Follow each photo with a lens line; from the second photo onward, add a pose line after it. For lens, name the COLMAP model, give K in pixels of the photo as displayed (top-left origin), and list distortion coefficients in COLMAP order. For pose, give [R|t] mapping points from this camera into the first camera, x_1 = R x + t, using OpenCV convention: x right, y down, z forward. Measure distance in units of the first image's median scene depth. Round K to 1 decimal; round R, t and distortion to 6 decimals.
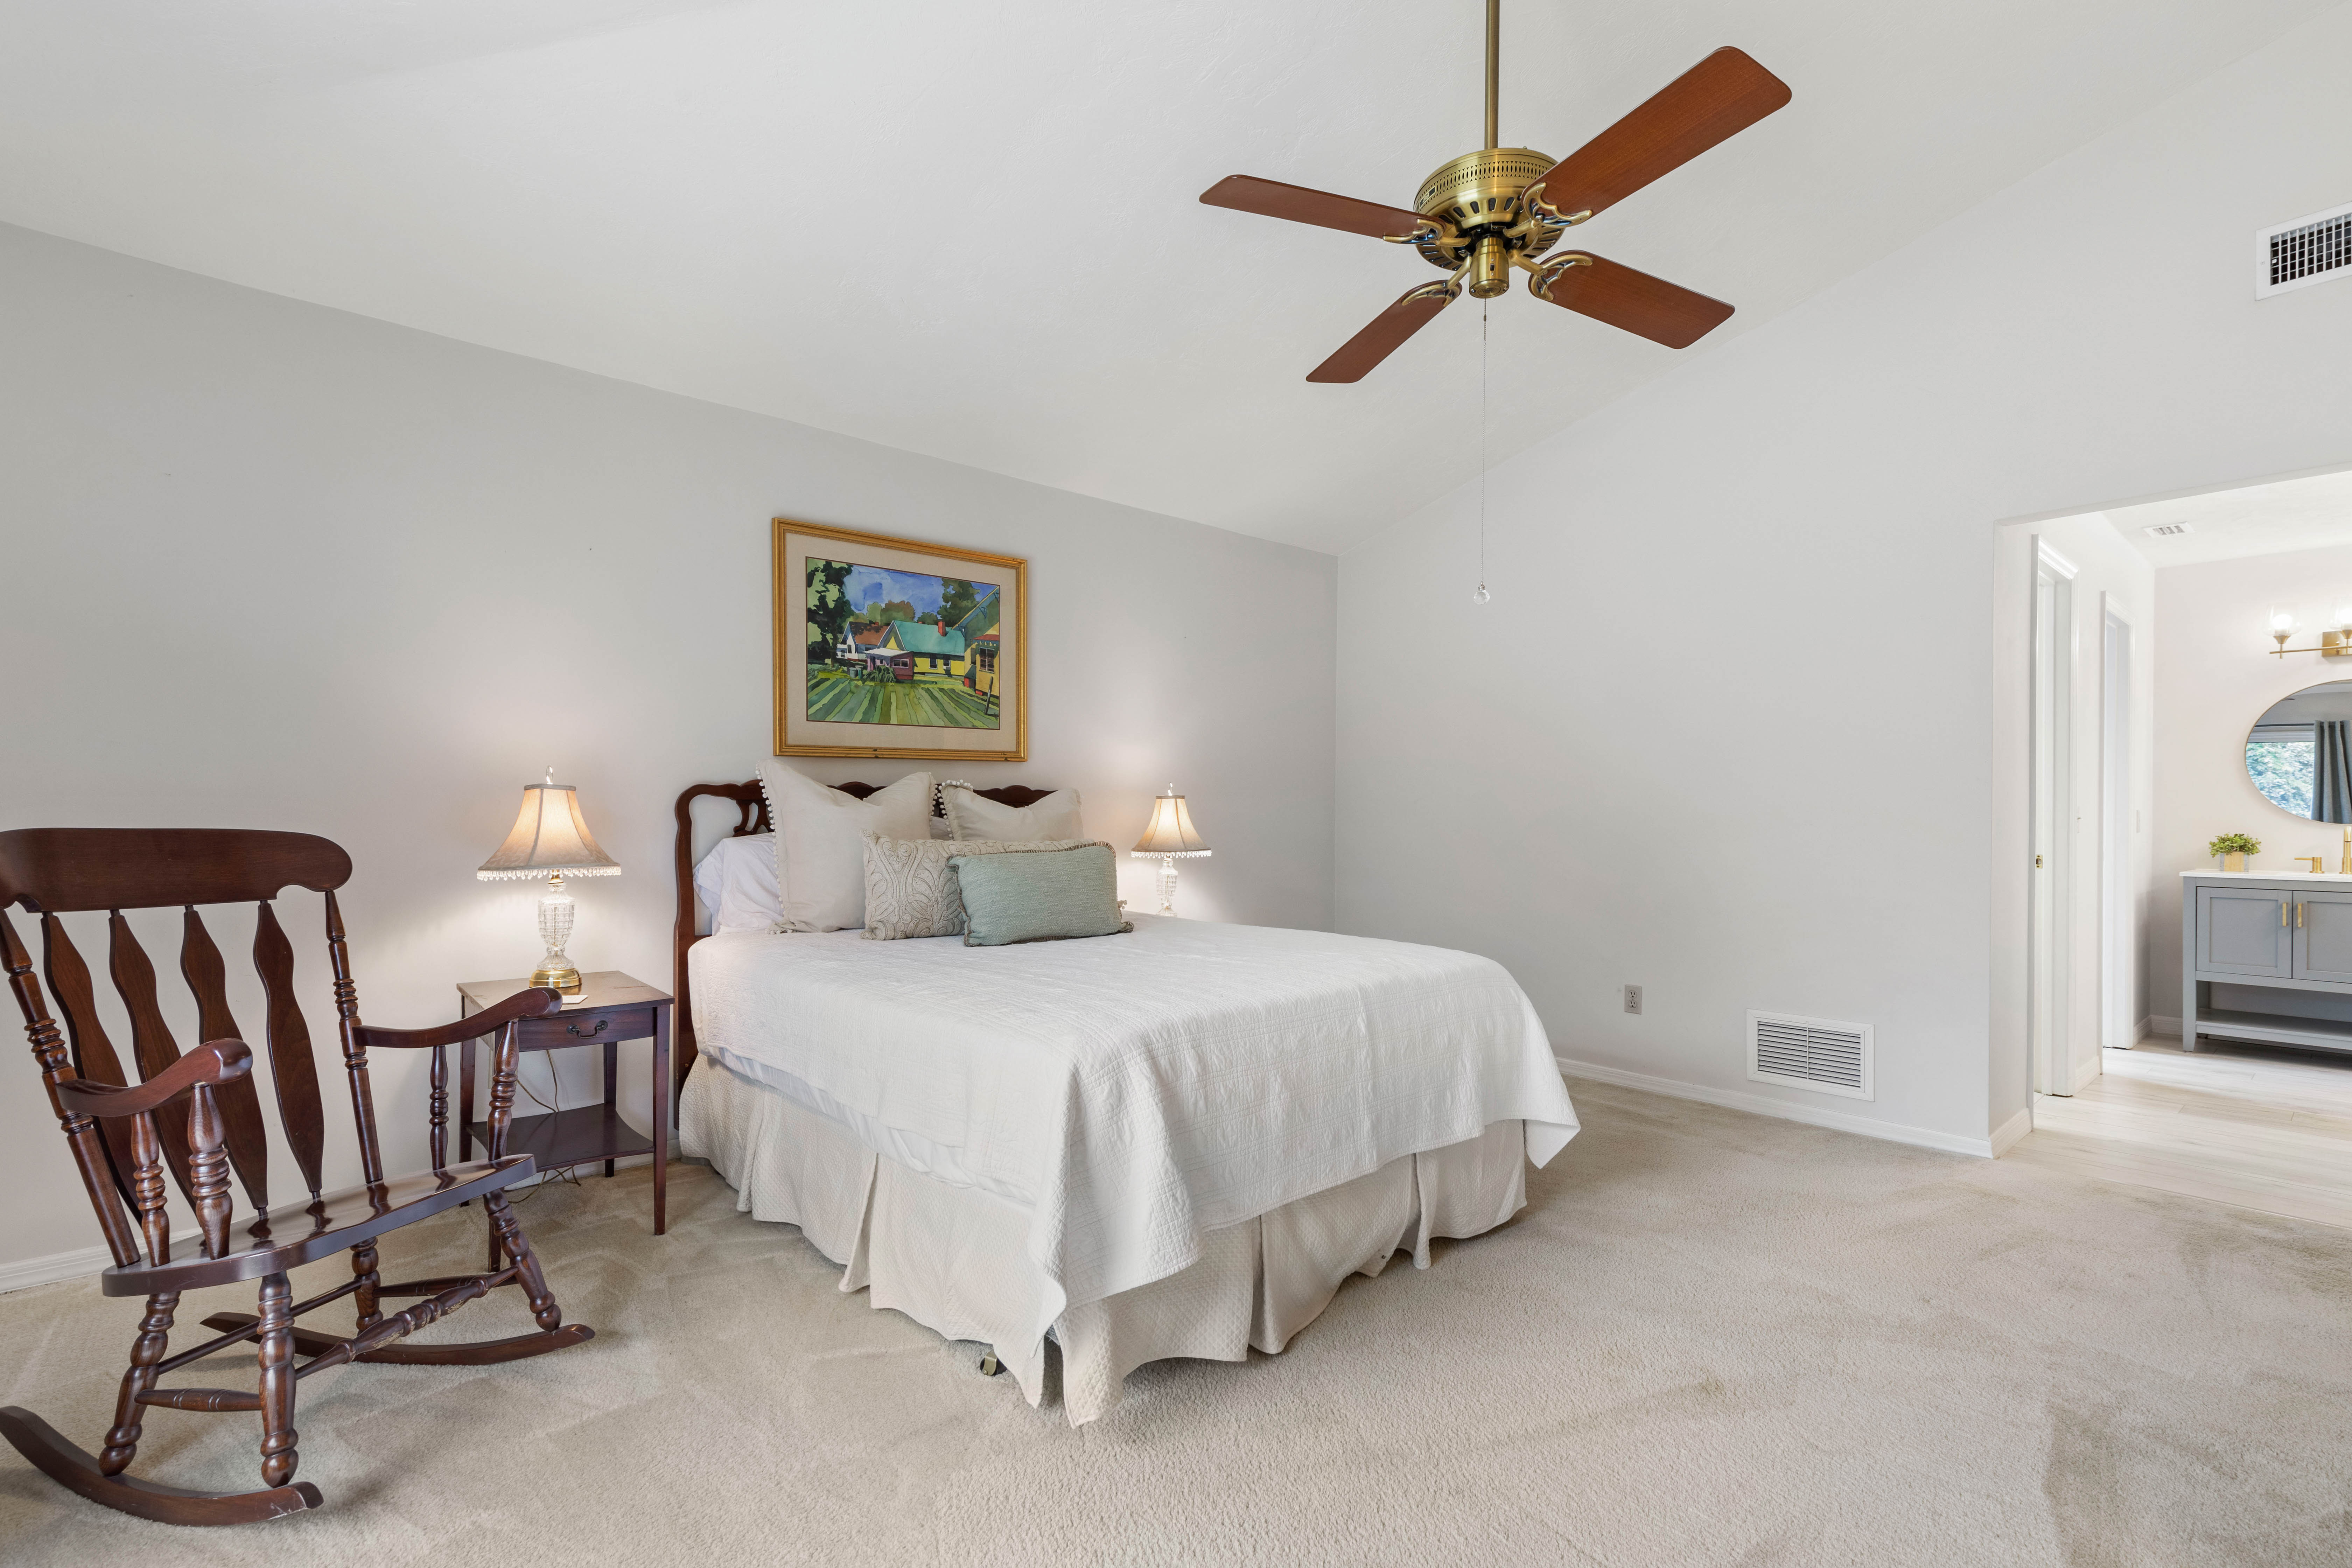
lens RADIAL K [[1063.0, 0, 1190.6], [0, 1063.0, 800.7], [0, 0, 1]] dist [-0.000158, -0.002356]
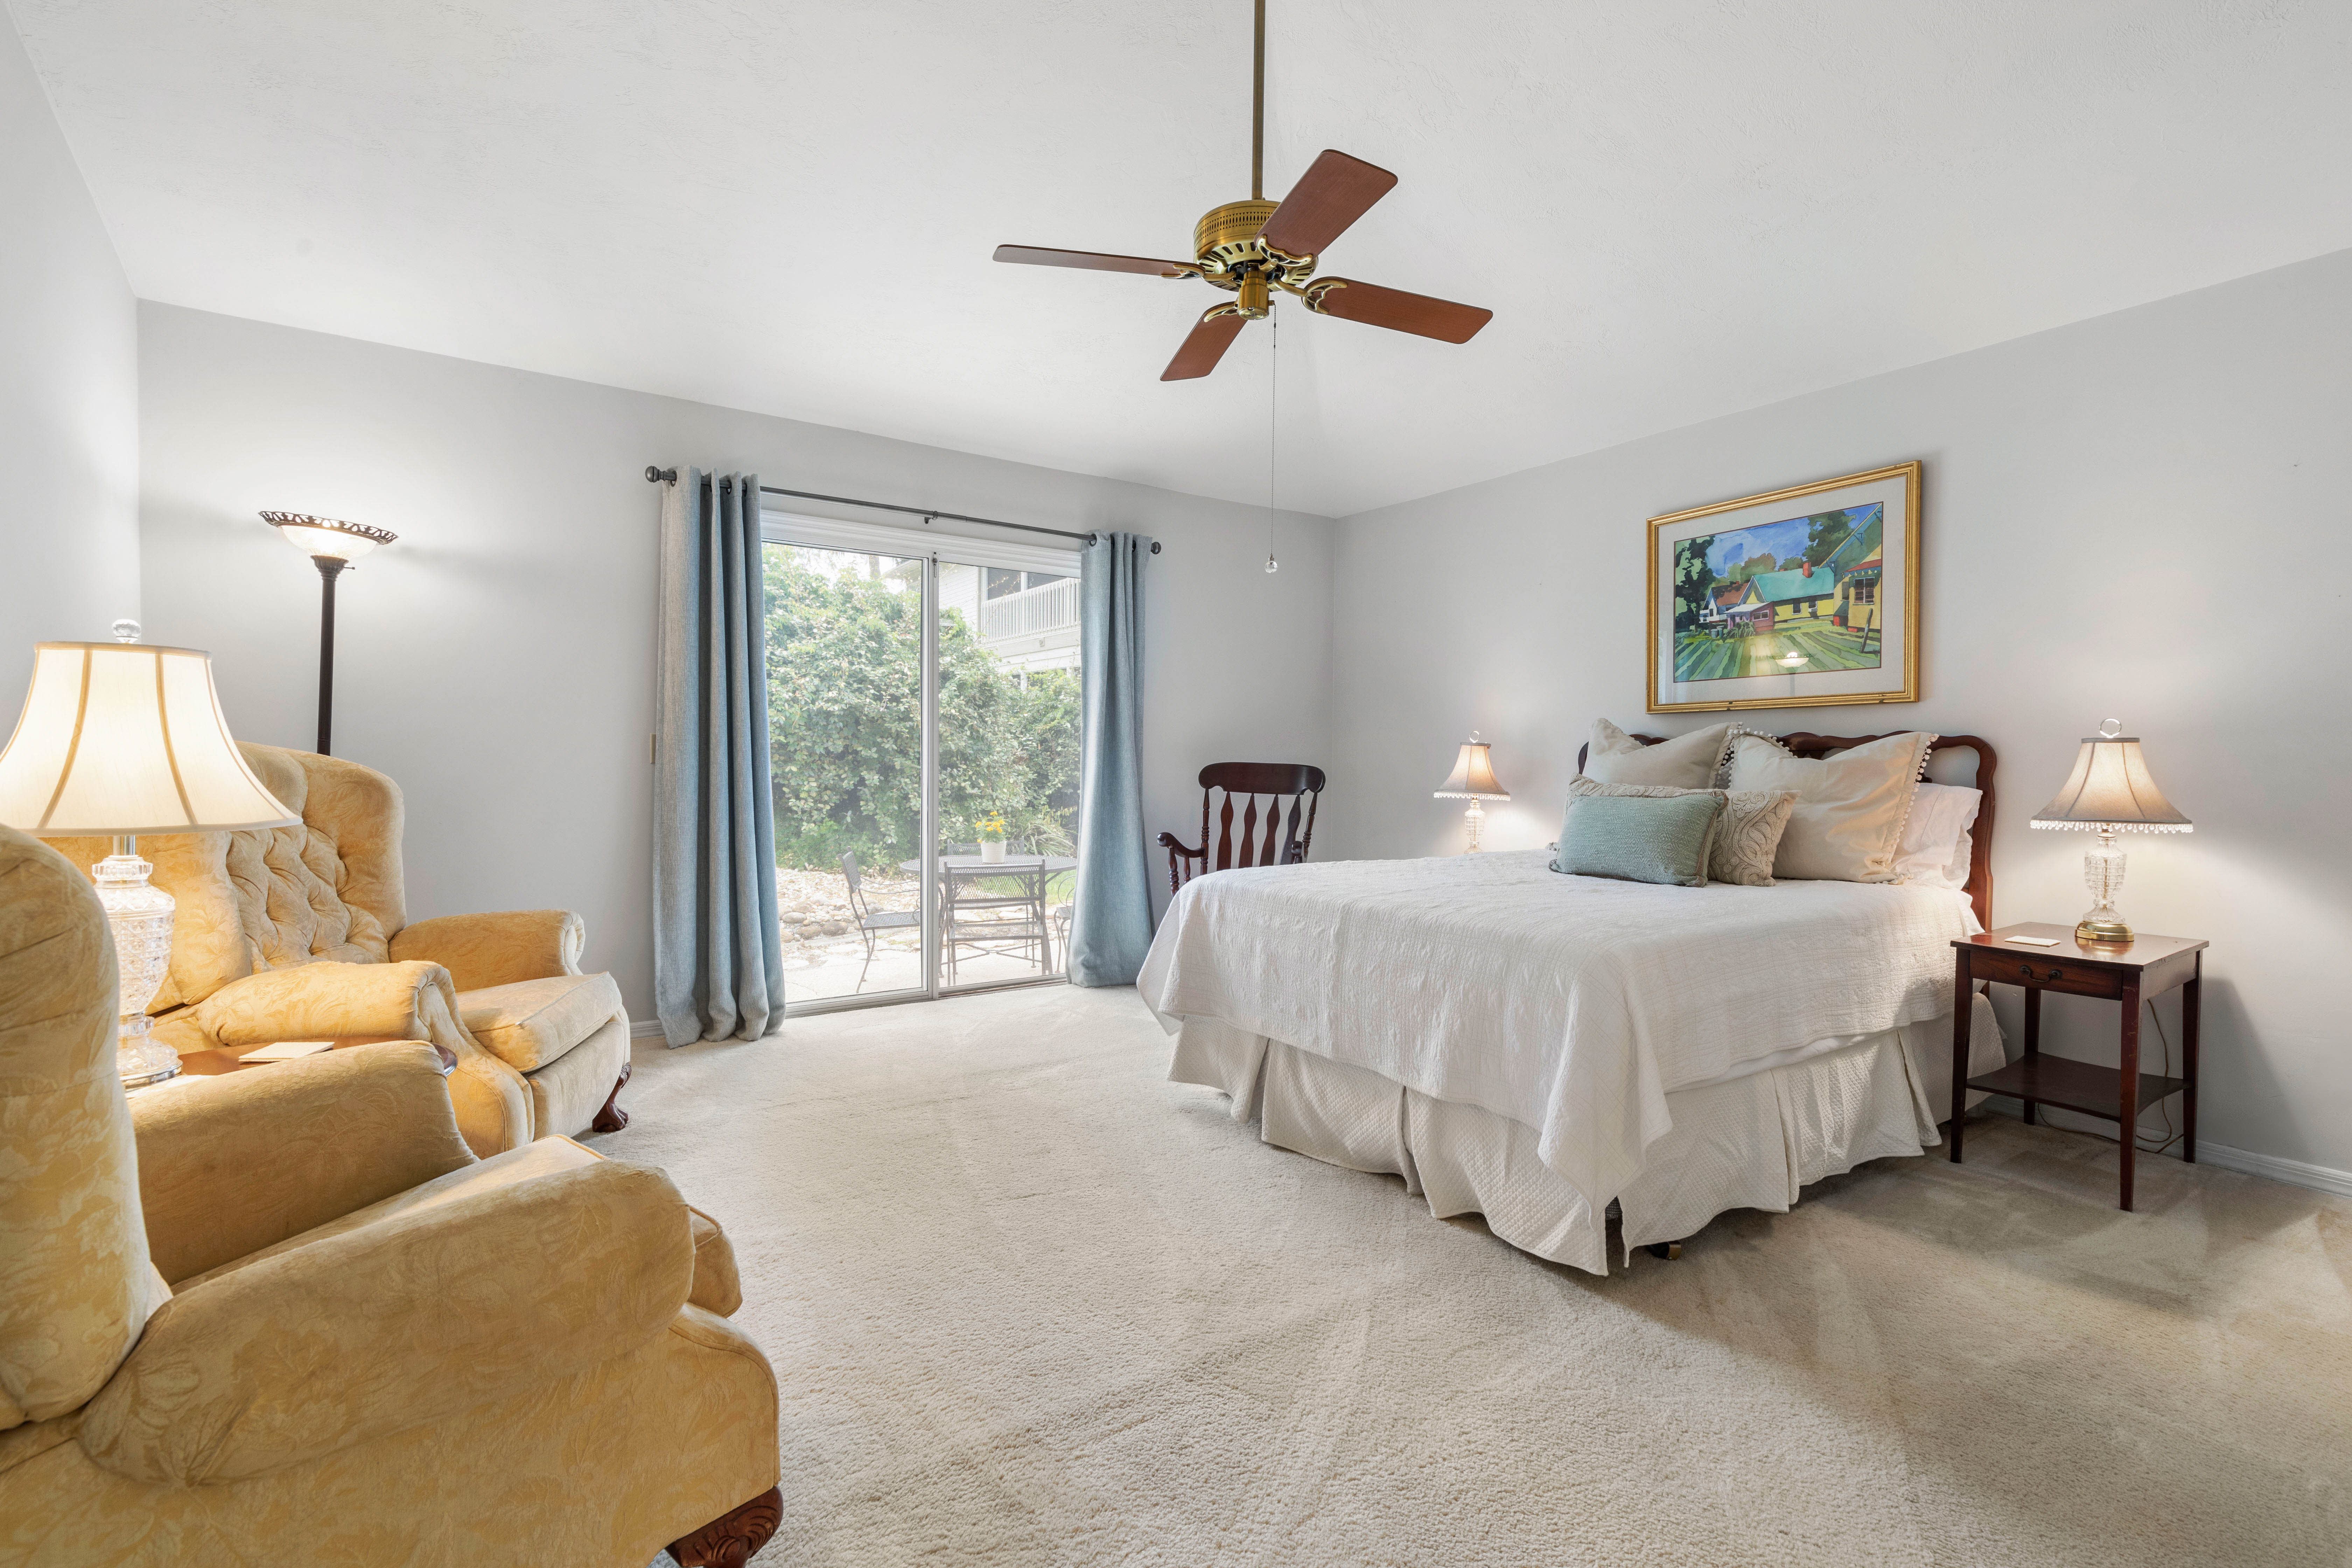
lens RADIAL K [[1063.0, 0, 1194.0], [0, 1063.0, 772.3], [0, 0, 1]] dist [-0.000158, -0.002356]
pose [[-0.153845, 0.014089, -0.987994, 0.837177], [0.002985, 0.999900, 0.013794, 0.005911], [0.988090, -0.000827, -0.153872, 0.627995]]
